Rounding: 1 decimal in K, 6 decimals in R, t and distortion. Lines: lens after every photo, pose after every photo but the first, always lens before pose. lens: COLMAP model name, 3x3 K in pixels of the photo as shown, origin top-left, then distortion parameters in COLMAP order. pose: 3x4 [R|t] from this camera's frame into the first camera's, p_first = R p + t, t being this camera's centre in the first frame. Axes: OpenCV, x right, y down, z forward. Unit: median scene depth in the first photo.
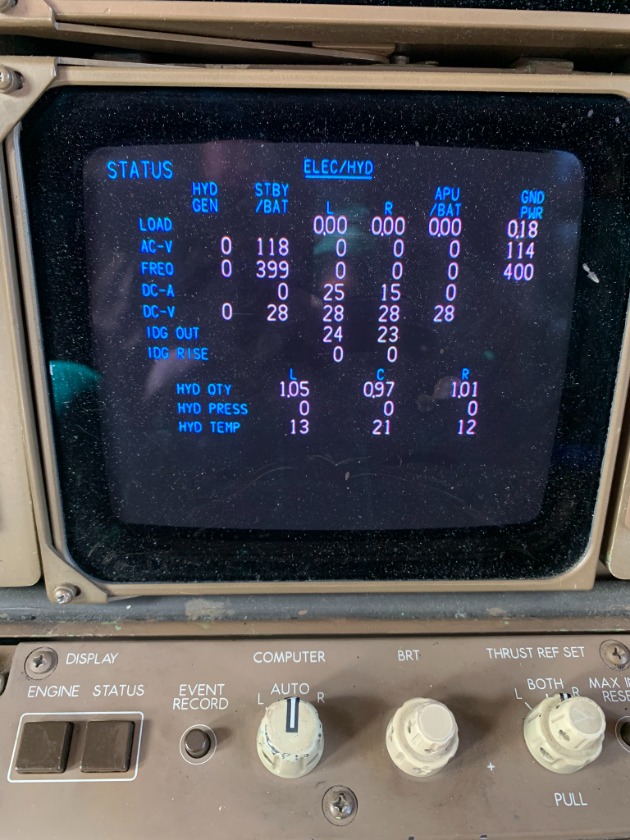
lens RADIAL K [[691.5, 0, 315.0], [0, 691.5, 420.0], [0, 0, 1]] dist [-0.003136, 0.003056]
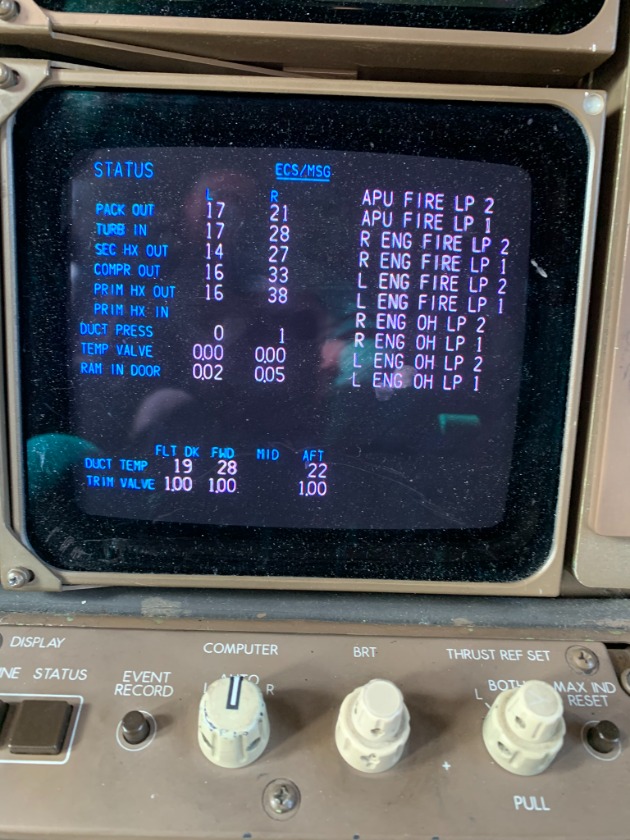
lens RADIAL K [[691.5, 0, 315.0], [0, 691.5, 420.0], [0, 0, 1]] dist [-0.003136, 0.003056]
pose [[0.999458, 0.024996, -0.021421, 0.082597], [-0.028363, 0.984173, -0.174926, 0.202645], [0.016710, 0.175438, 0.984349, -0.004477]]
